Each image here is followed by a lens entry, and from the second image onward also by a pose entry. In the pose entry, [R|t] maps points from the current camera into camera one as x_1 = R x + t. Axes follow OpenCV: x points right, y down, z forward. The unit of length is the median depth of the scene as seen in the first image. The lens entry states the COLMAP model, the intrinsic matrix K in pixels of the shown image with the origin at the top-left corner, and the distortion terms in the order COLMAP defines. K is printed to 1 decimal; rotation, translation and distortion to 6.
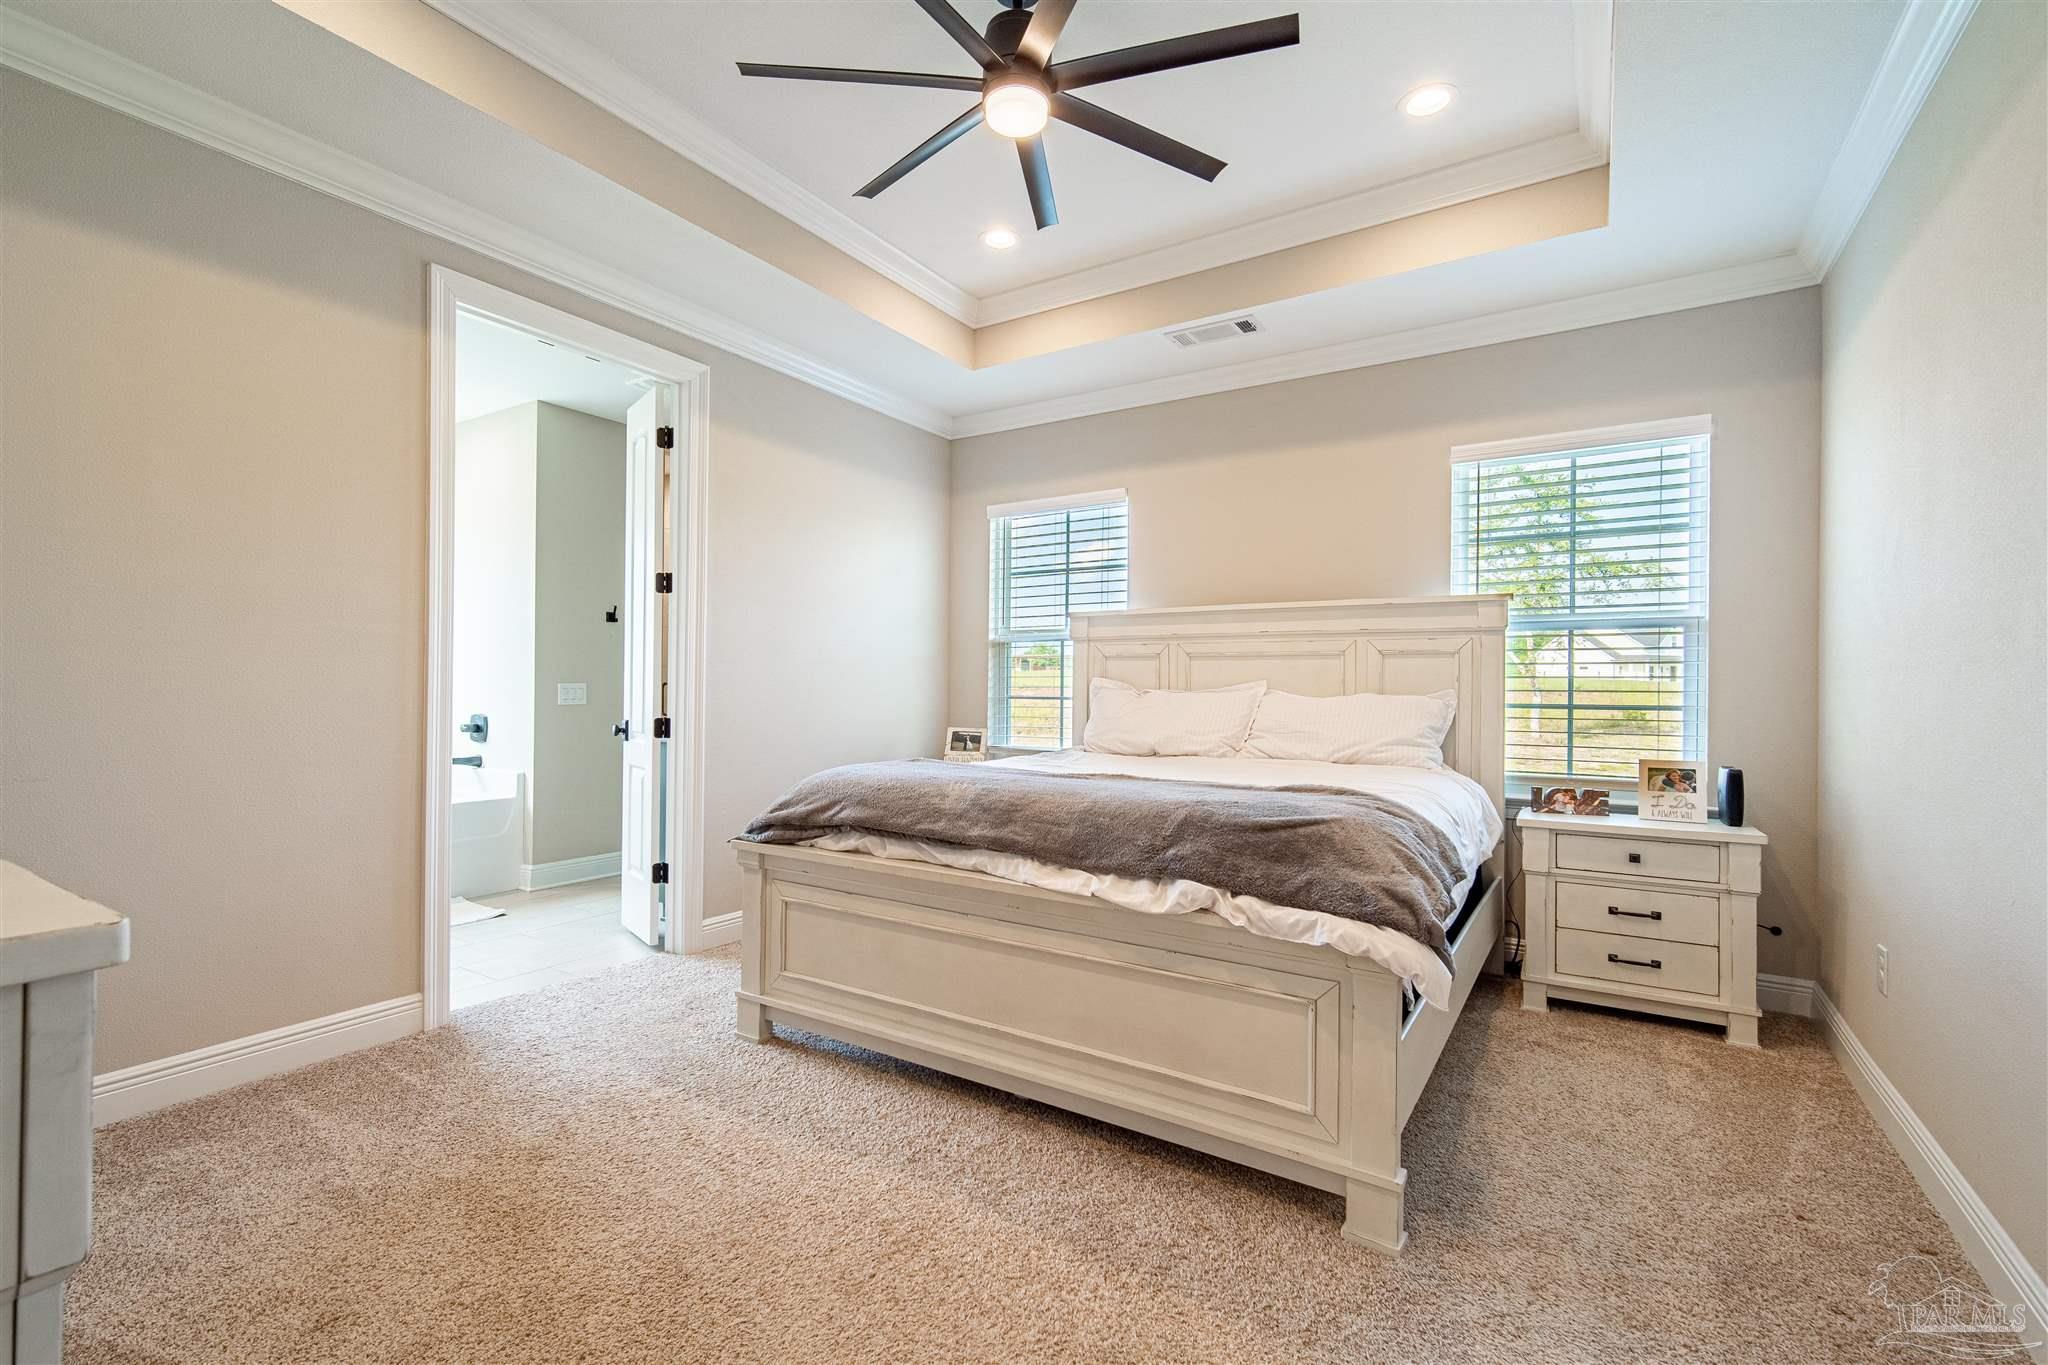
lens RADIAL K [[887.6, 0, 1021.9], [0, 887.6, 690.6], [0, 0, 1]] dist [0.001711, -0.000022]
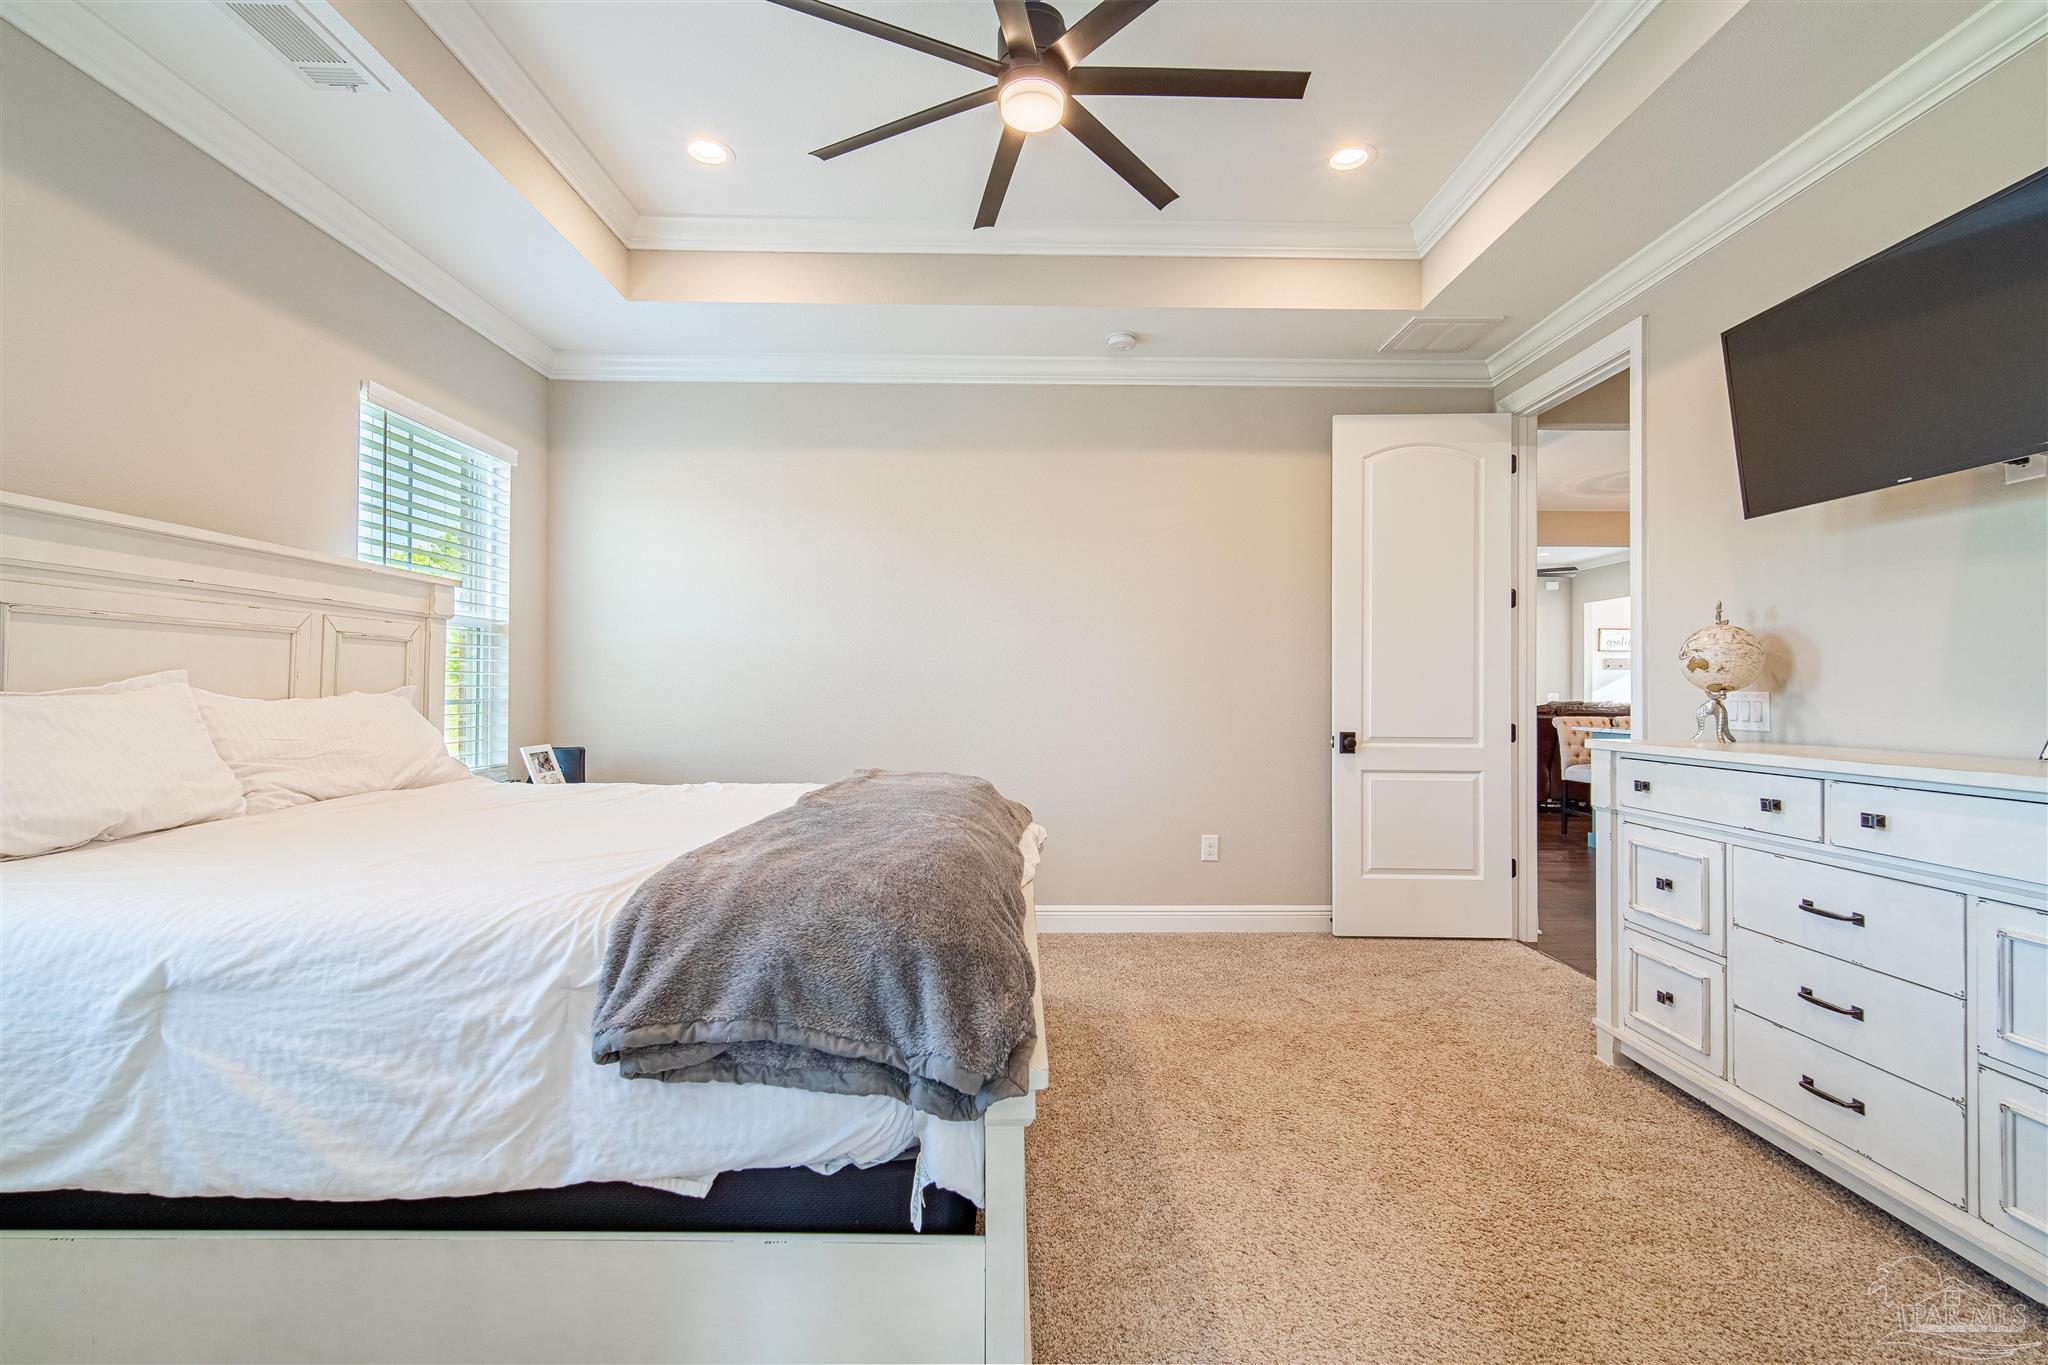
lens RADIAL K [[882.5, 0, 1020.7], [0, 882.5, 677.6], [0, 0, 1]] dist [-0.000116, 0.001141]
pose [[-0.539486, -0.007224, 0.841963, -0.490792], [-0.017309, 0.999847, -0.002512, -0.015388], [-0.841816, -0.015928, -0.539529, 0.915424]]
